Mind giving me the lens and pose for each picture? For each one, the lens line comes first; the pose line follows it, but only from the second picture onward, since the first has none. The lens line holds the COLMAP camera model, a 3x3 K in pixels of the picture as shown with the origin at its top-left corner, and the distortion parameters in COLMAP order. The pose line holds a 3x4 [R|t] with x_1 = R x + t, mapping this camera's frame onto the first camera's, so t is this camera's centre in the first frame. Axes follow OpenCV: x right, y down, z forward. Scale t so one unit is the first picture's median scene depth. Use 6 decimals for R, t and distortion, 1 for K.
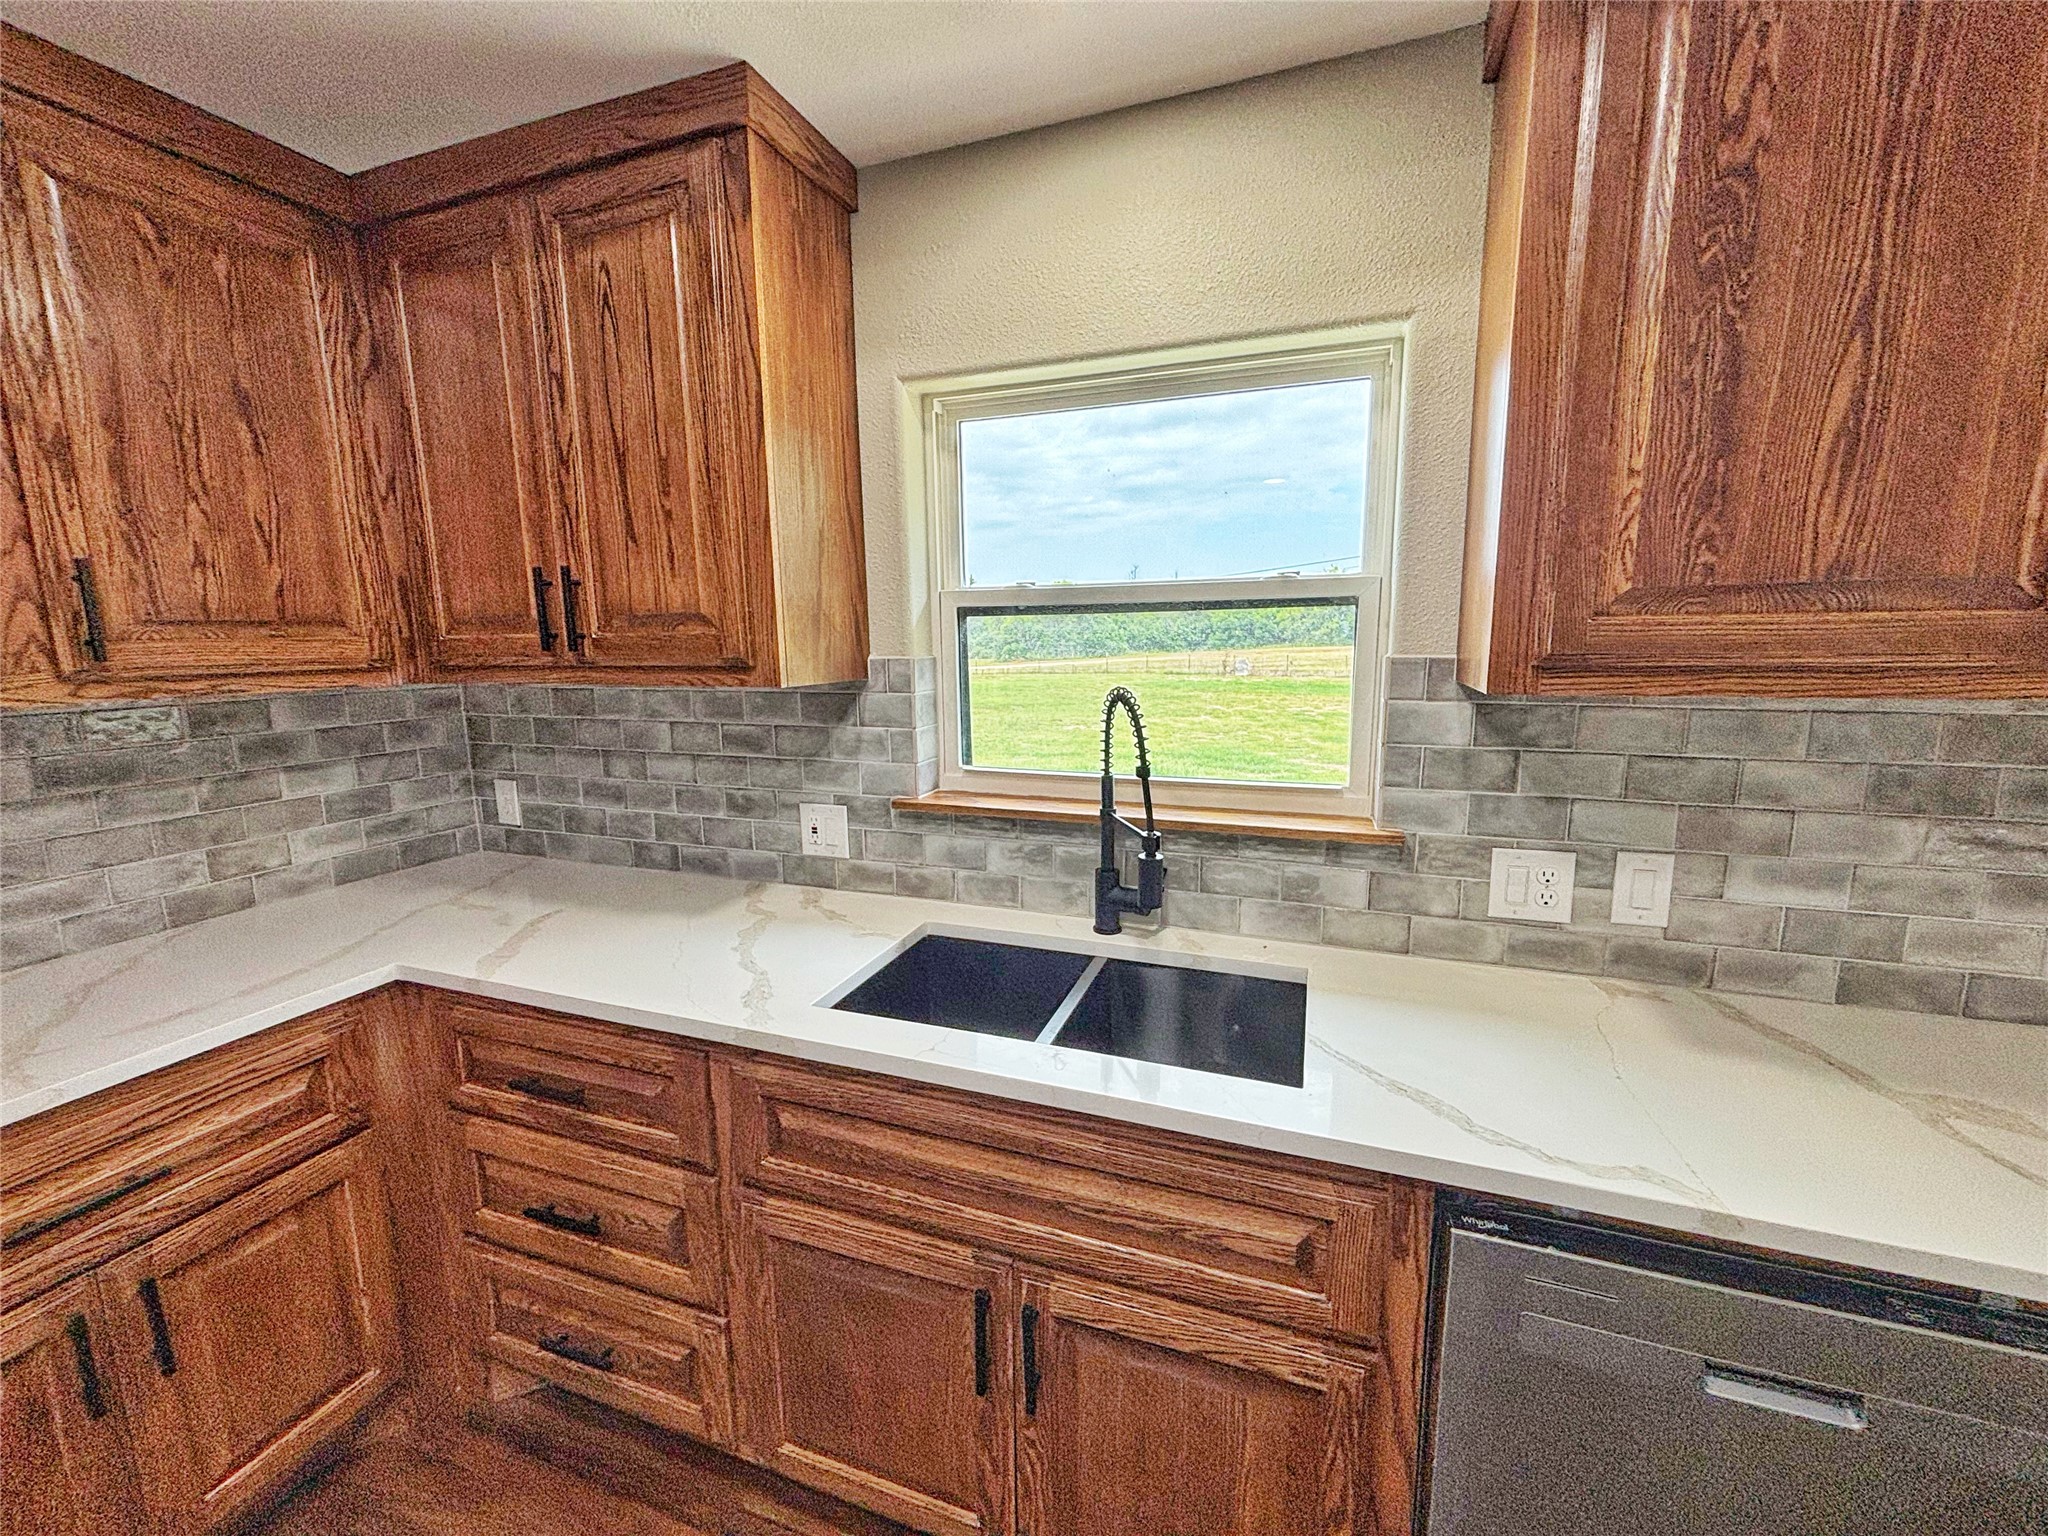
lens RADIAL K [[819.3, 0, 1025.4], [0, 819.3, 758.8], [0, 0, 1]] dist [0.001183, 0.000109]
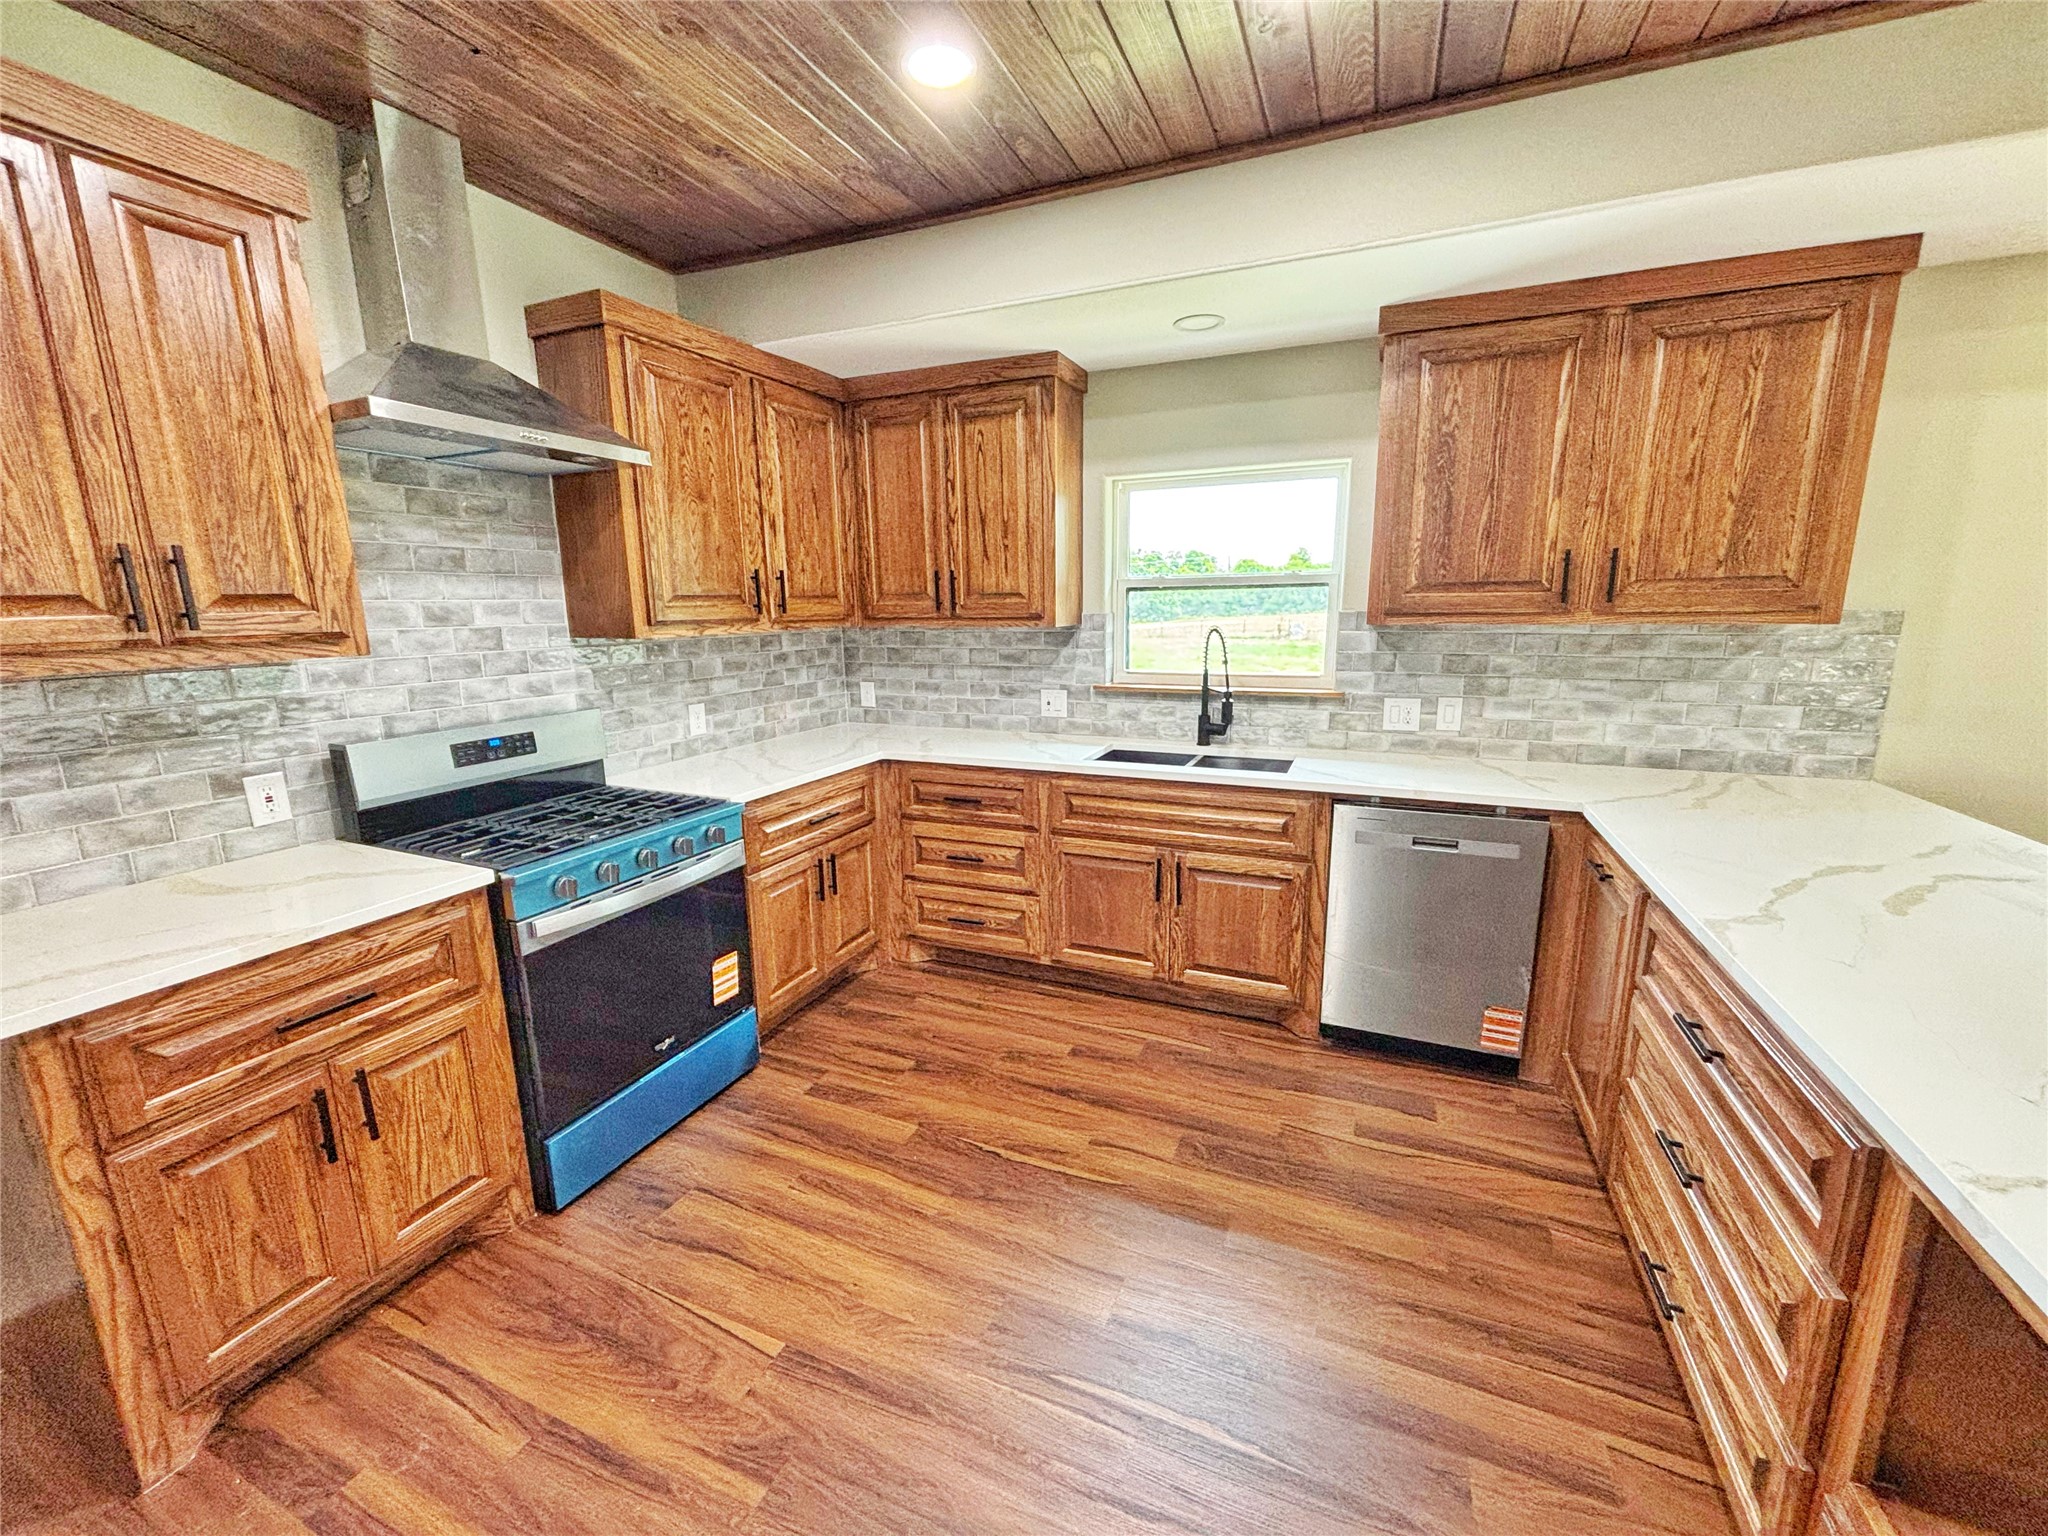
lens RADIAL K [[835.4, 0, 1024.0], [0, 835.4, 768.0], [0, 0, 1]] dist [0.014471, -0.000362]
pose [[0.998226, 0.010484, -0.058603, -0.256506], [-0.007740, 0.998871, 0.046863, 0.191250], [0.059028, -0.046327, 0.997181, -1.272503]]
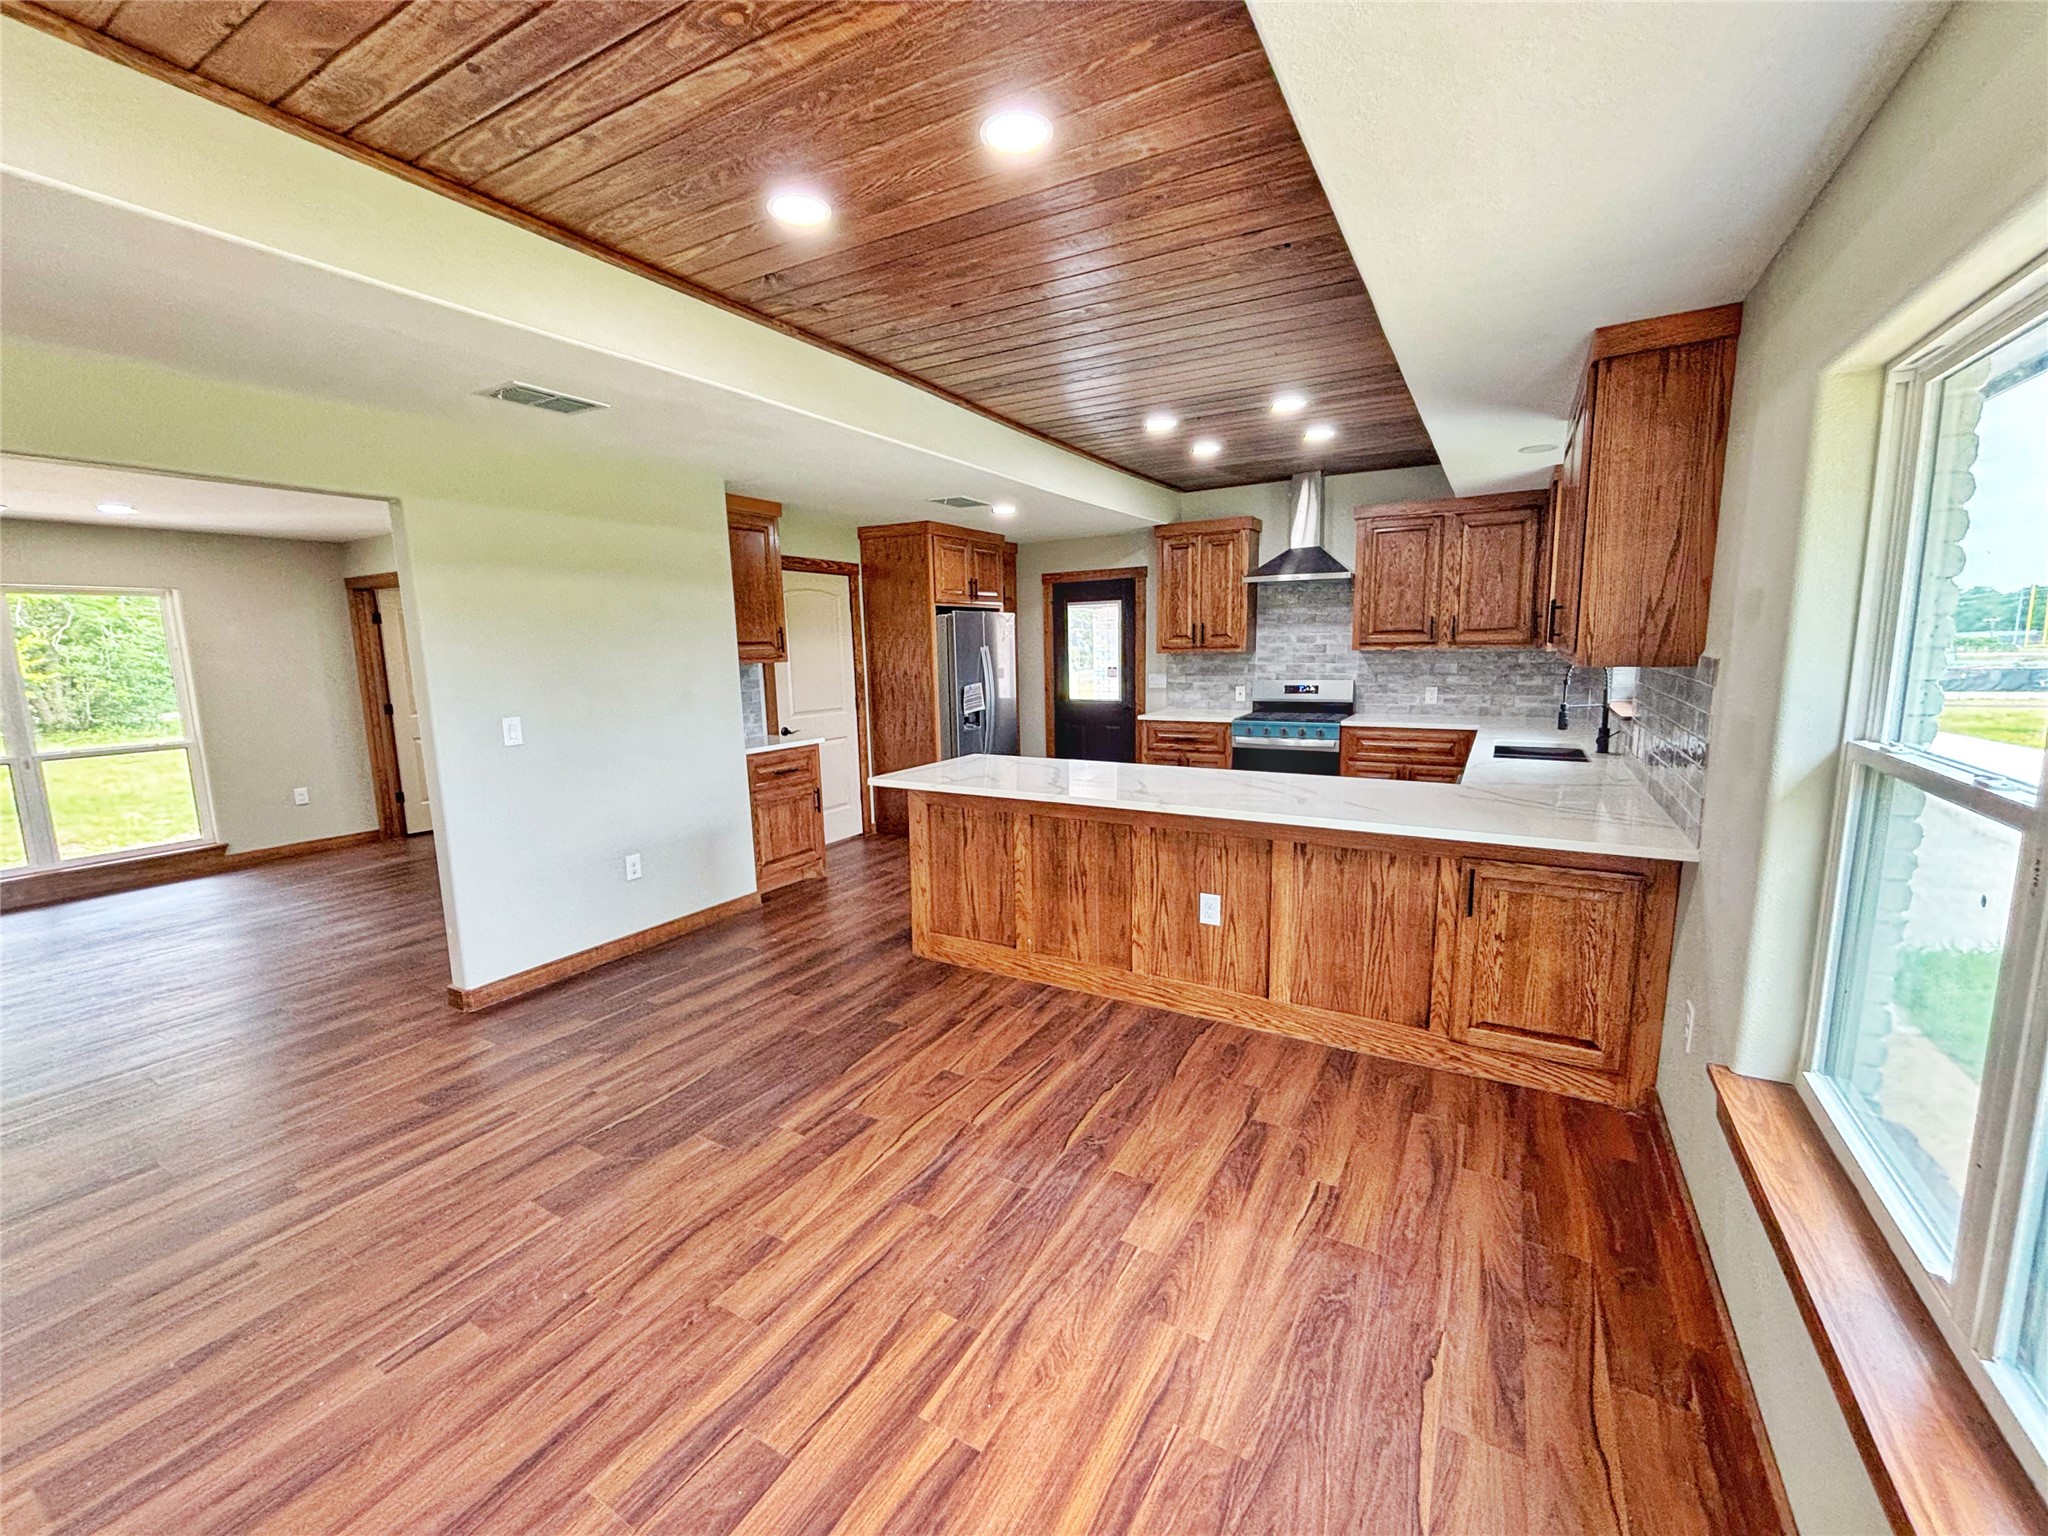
lens RADIAL K [[835.4, 0, 1024.0], [0, 835.4, 768.0], [0, 0, 1]] dist [0.014471, -0.000362]
pose [[-0.168436, 0.165771, -0.971673, 3.220983], [-0.129383, 0.973511, 0.188513, -0.001367], [0.977184, 0.157470, -0.142526, -0.399741]]
